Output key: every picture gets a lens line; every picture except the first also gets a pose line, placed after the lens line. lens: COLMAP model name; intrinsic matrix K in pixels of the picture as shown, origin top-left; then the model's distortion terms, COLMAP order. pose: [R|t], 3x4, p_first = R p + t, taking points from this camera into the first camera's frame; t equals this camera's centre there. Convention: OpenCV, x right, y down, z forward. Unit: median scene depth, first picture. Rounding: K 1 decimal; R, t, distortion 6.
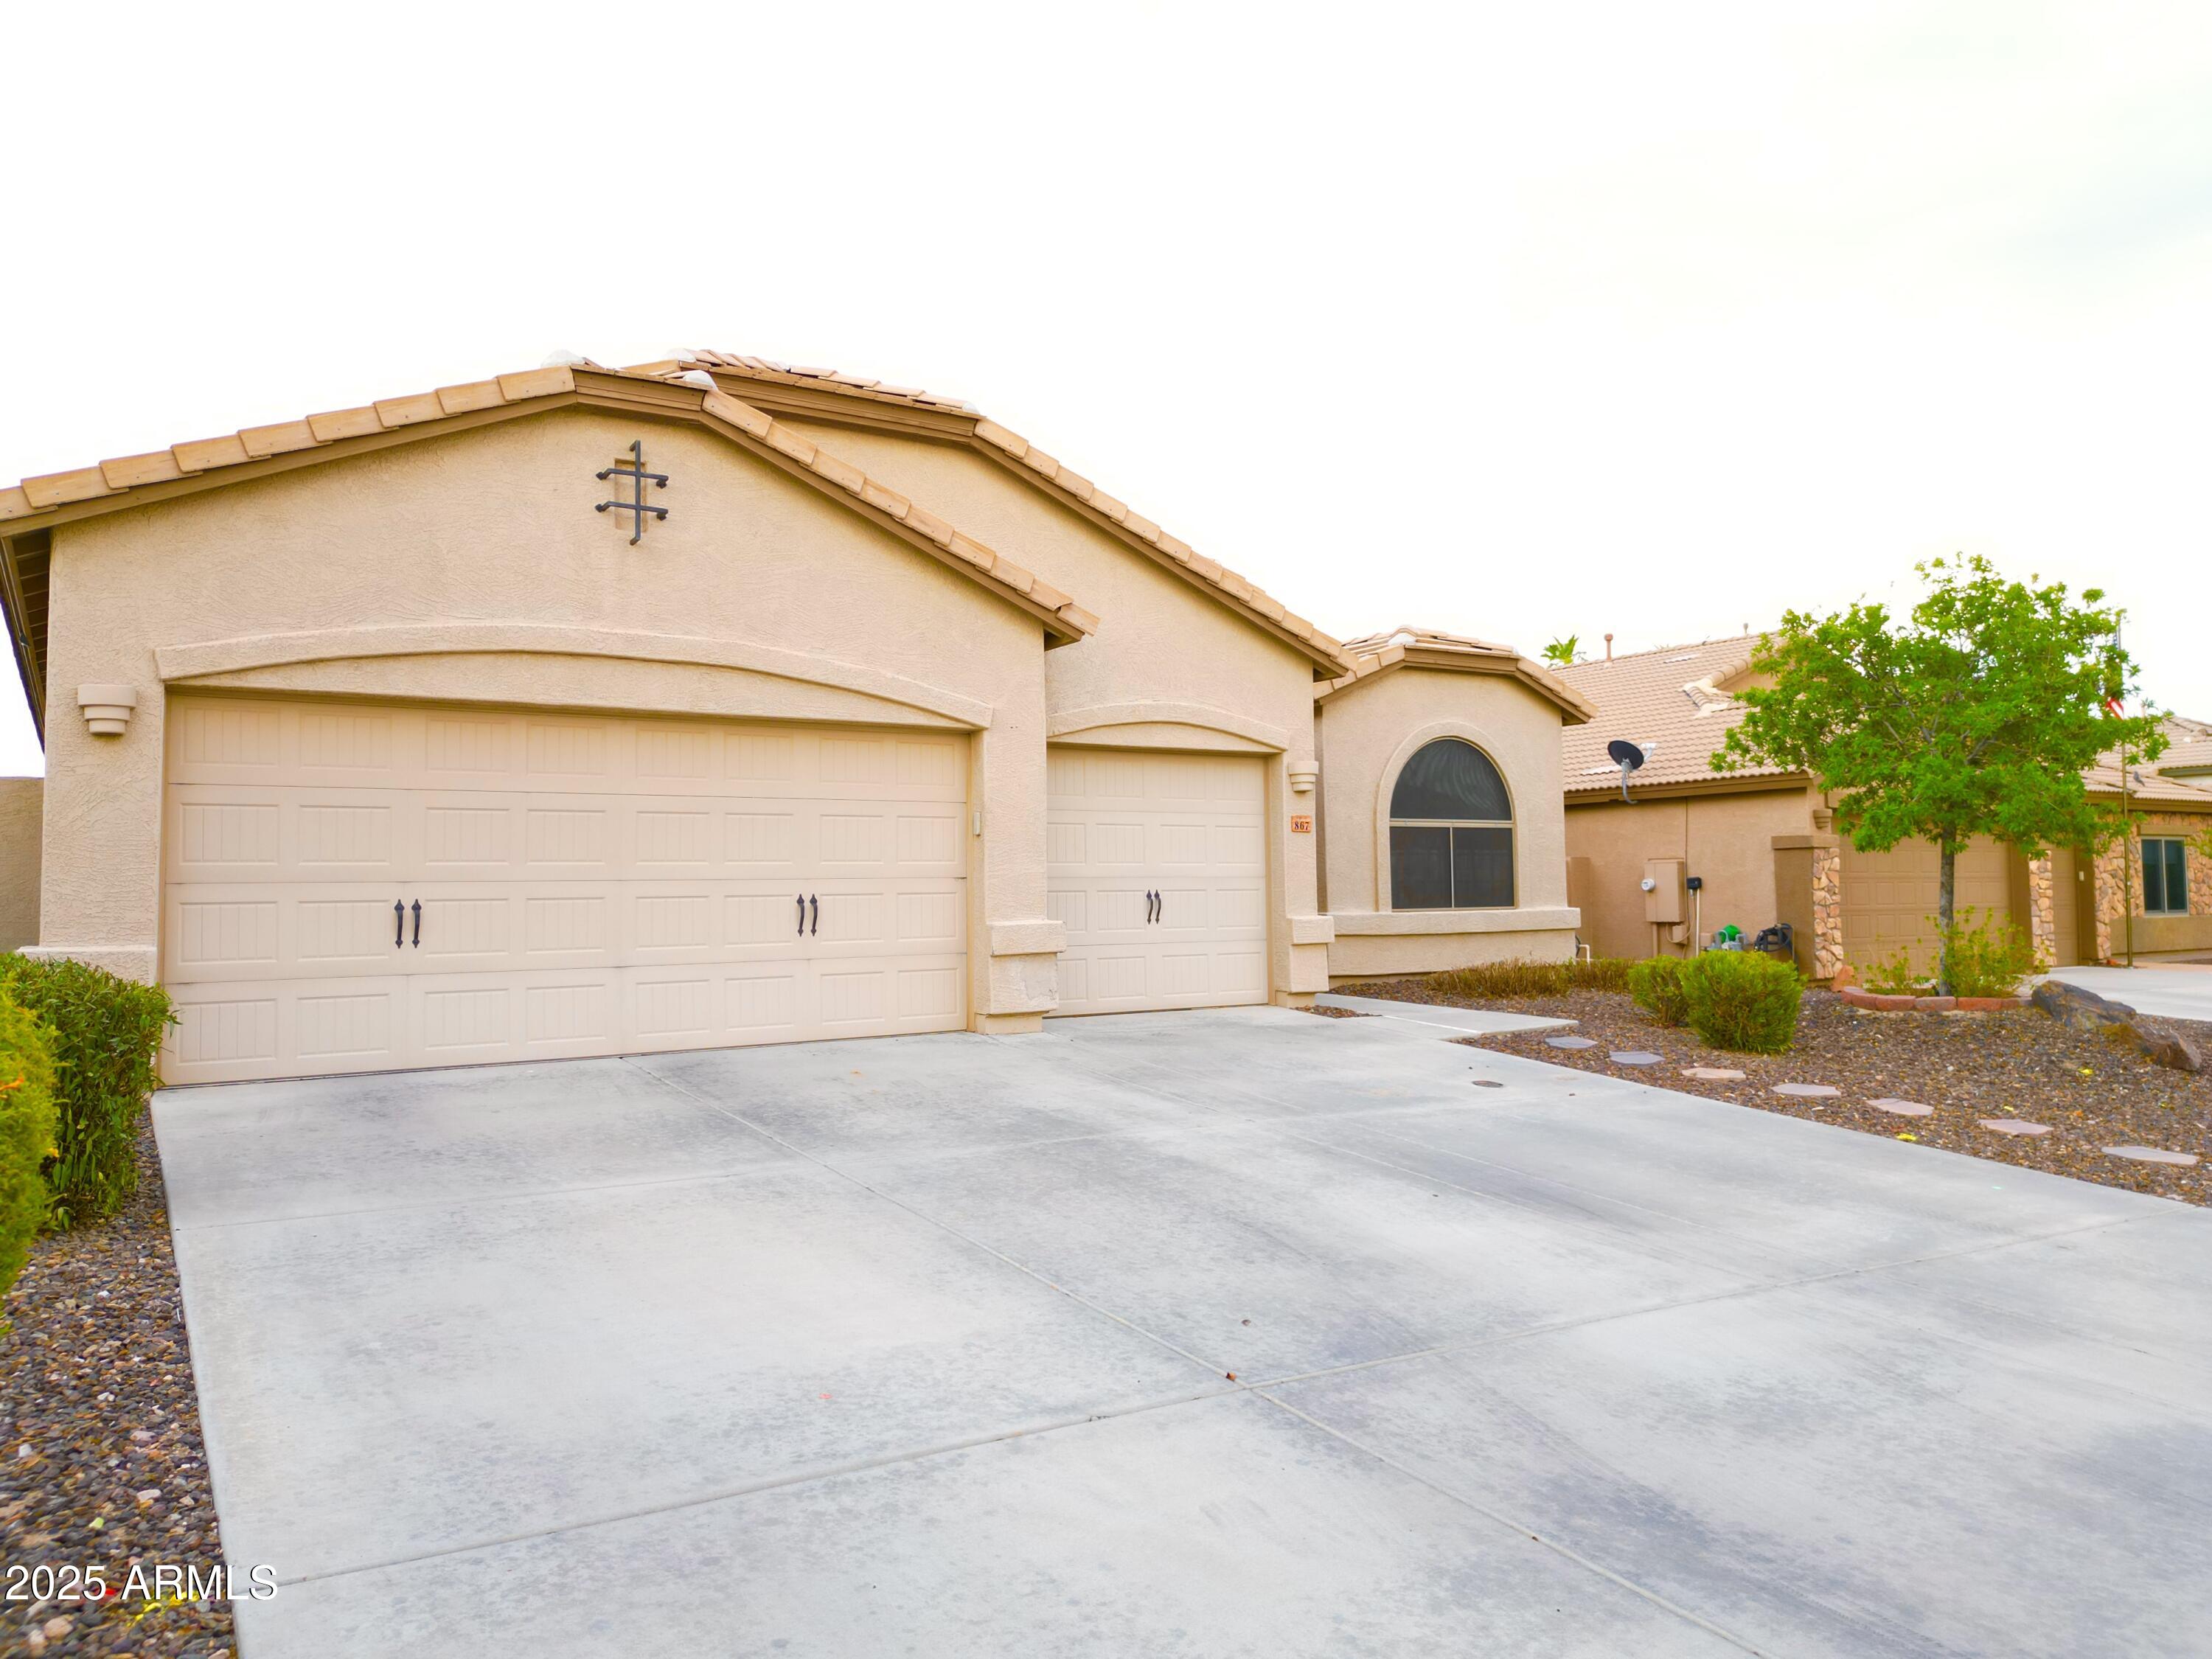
lens RADIAL K [[1528.2, 0, 1120.6], [0, 1528.2, 842.3], [0, 0, 1]] dist [0.053194, -0.033986]
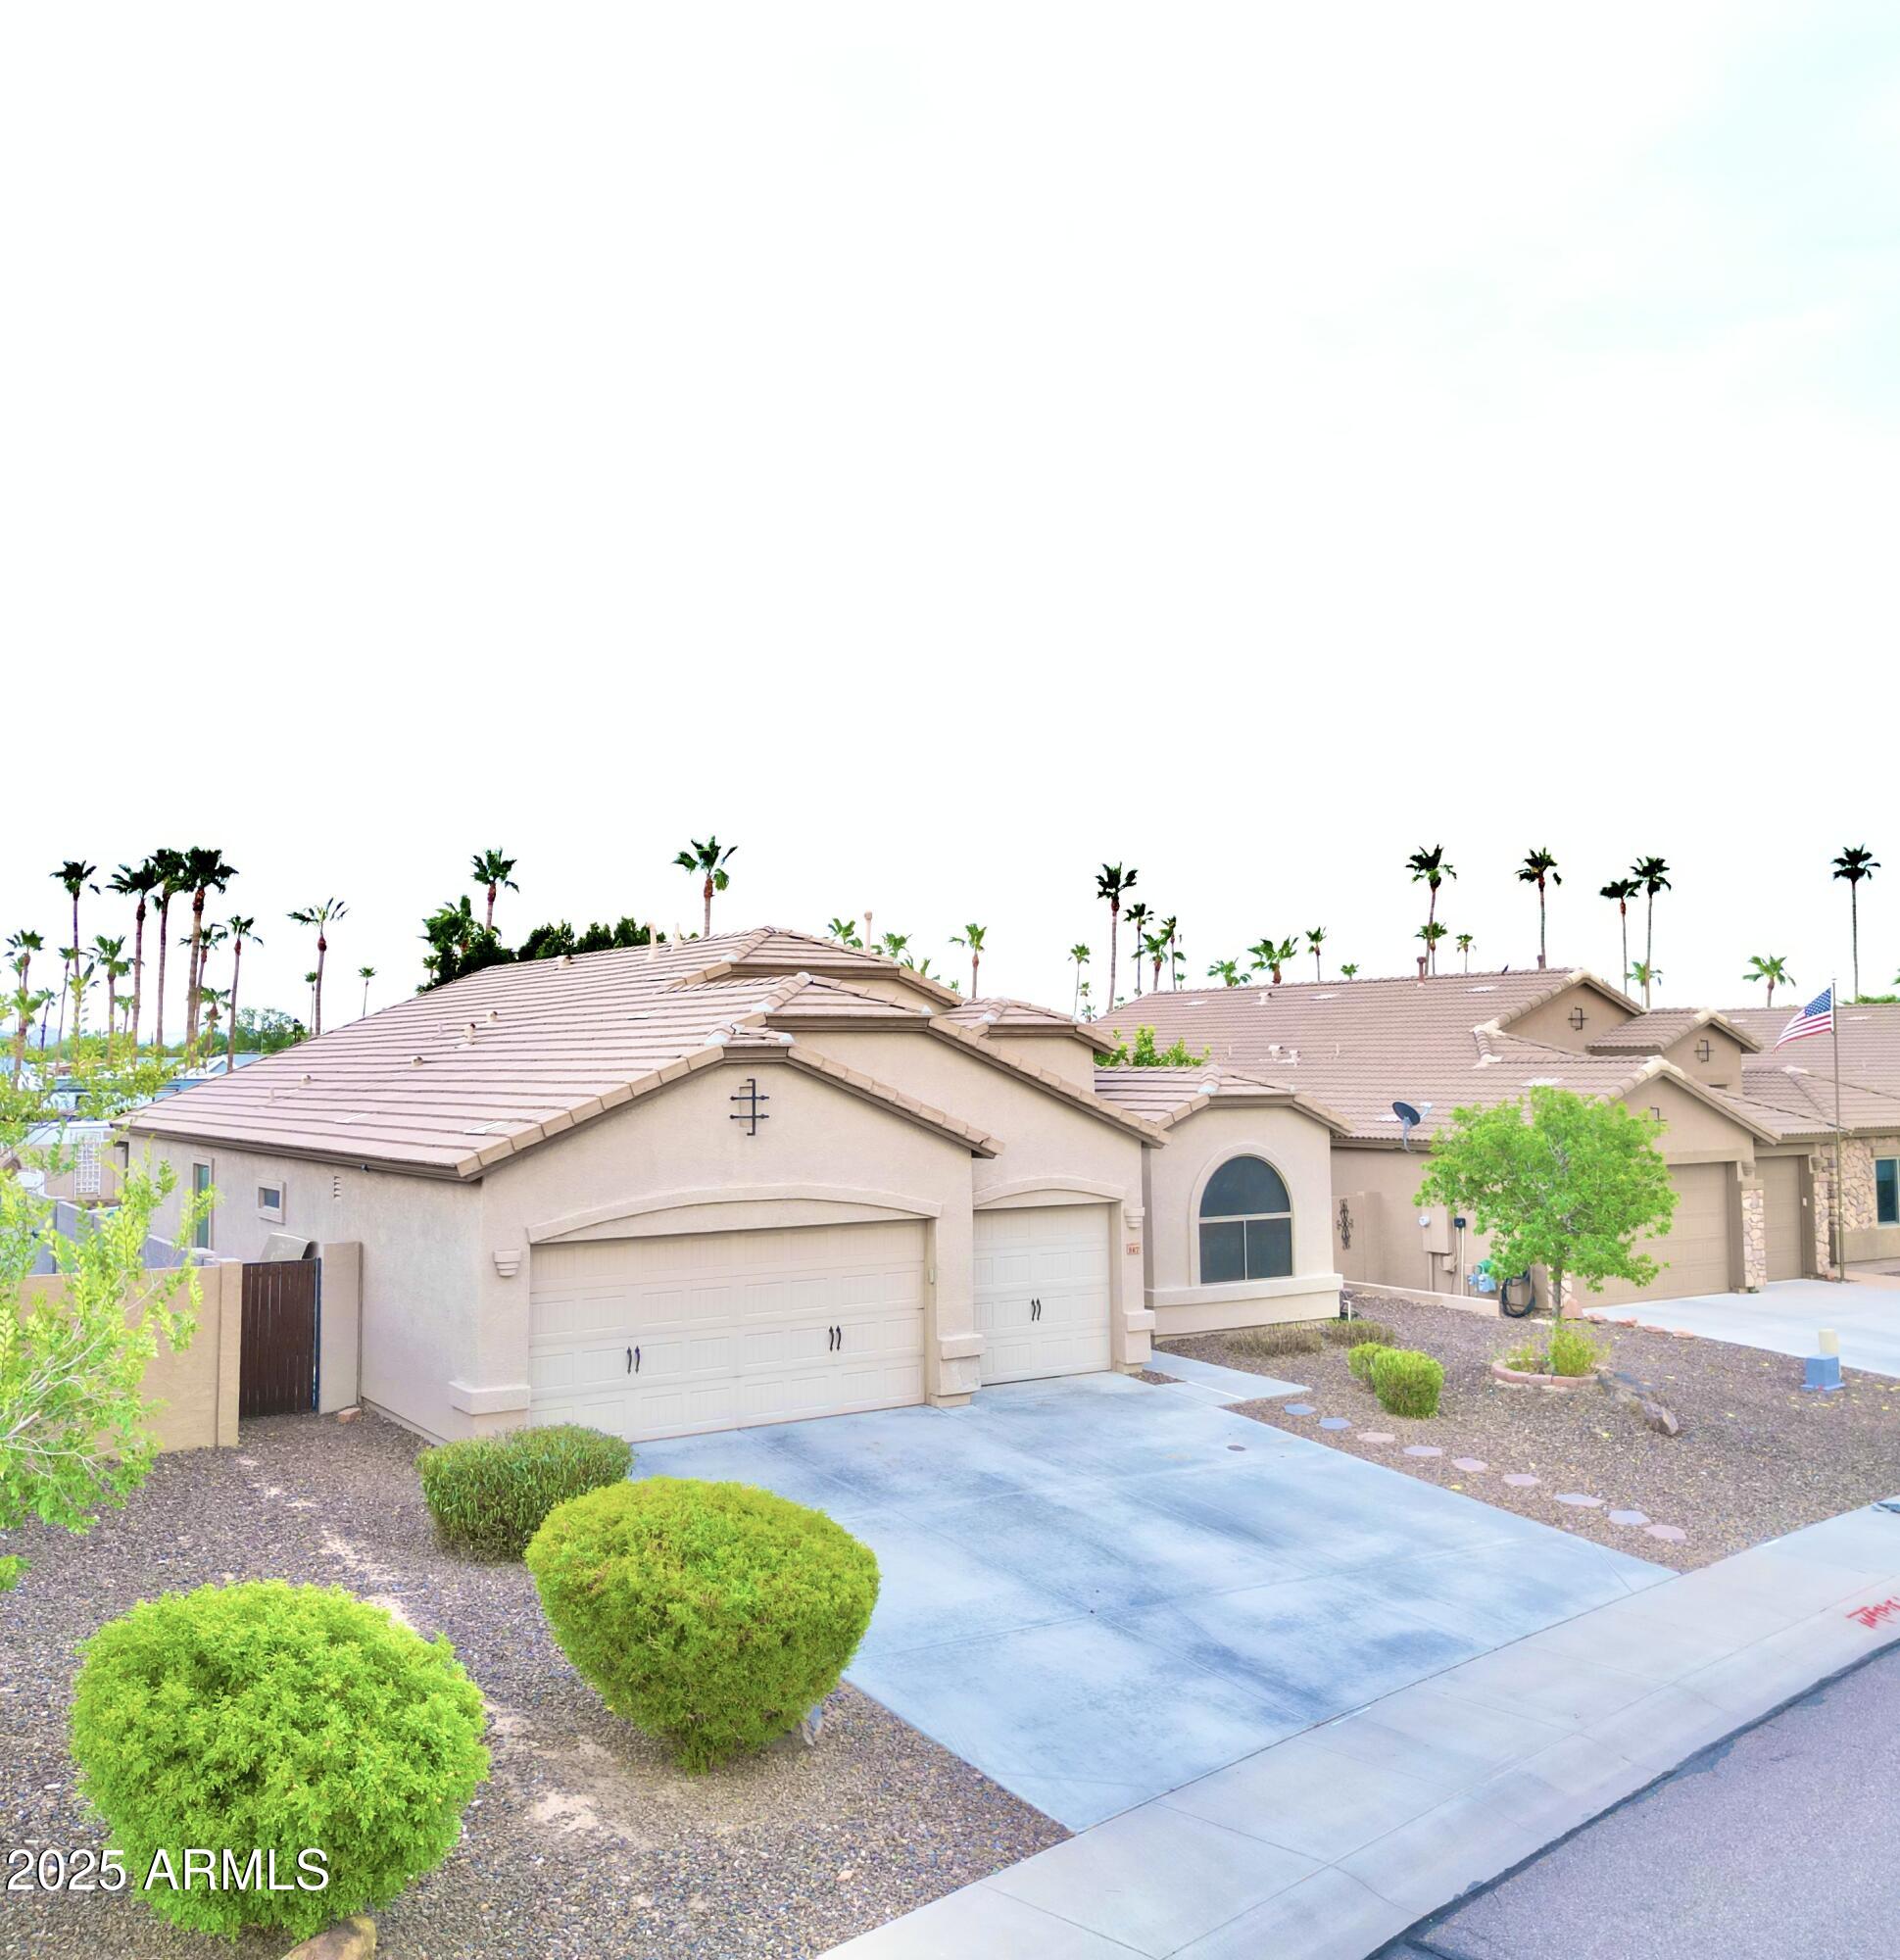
lens RADIAL K [[1736.5, 0, 950.0], [0, 1736.5, 980.0], [0, 0, 1]] dist [0.044298, -0.012312]
pose [[0.999982, 0.006037, -0.000655, -0.078508], [-0.006051, 0.999675, -0.024757, -0.294330], [0.000506, 0.024761, 0.999693, -0.900617]]
